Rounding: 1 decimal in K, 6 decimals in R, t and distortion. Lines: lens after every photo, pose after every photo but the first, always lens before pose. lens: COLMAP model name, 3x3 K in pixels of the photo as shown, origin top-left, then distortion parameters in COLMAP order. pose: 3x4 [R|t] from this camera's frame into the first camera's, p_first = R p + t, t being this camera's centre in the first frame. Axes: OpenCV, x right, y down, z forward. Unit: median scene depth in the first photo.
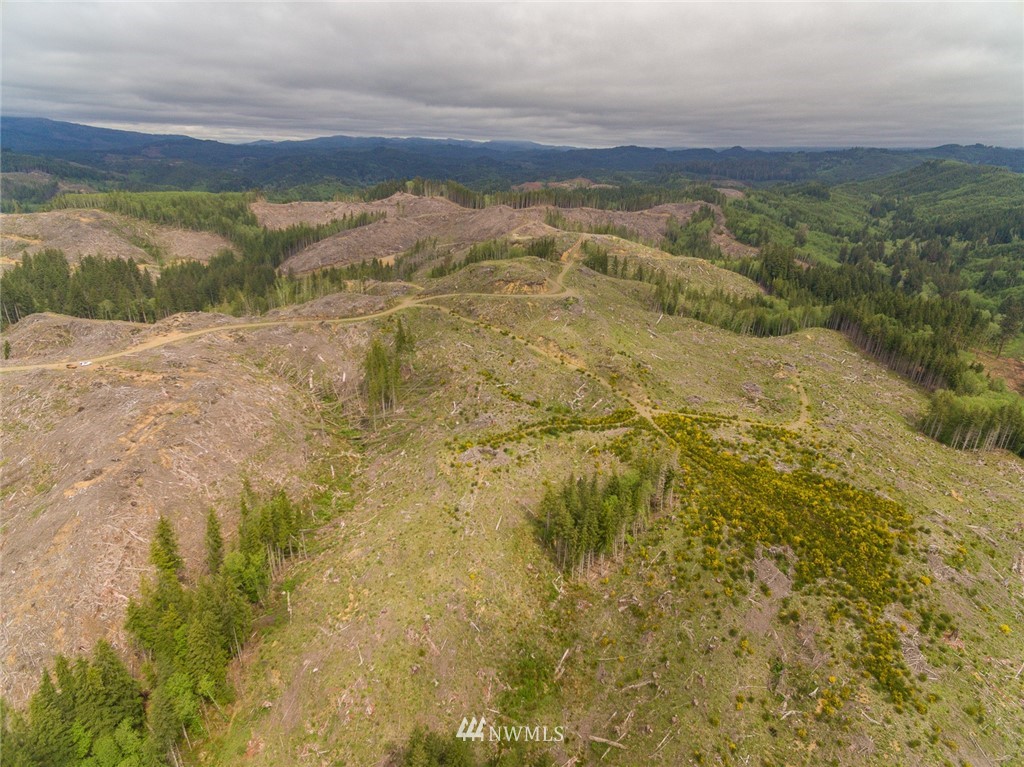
lens RADIAL K [[565.3, 0, 512.2], [0, 565.3, 386.8], [0, 0, 1]] dist [0.013673, 0.004221]
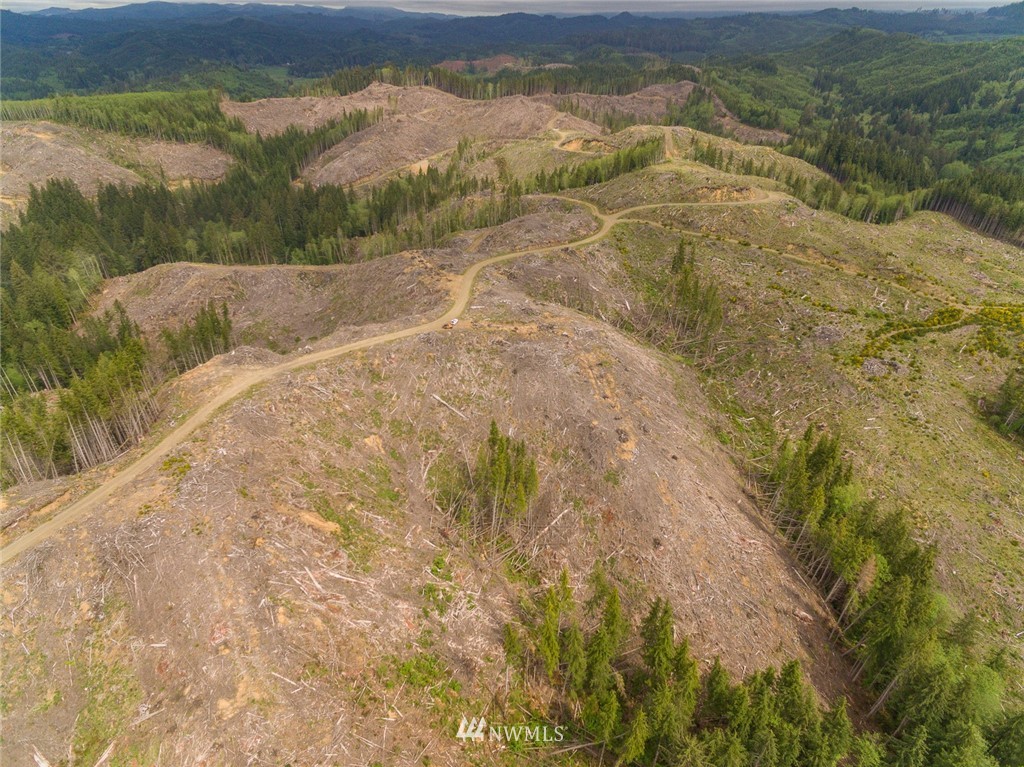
lens RADIAL K [[565.3, 0, 515.4], [0, 565.3, 384.0], [0, 0, 1]] dist [0.013673, 0.004221]
pose [[0.975283, -0.129728, 0.178870, -0.546078], [0.096066, 0.977943, 0.185470, -0.067029], [-0.198986, -0.163702, 0.966233, 0.052501]]
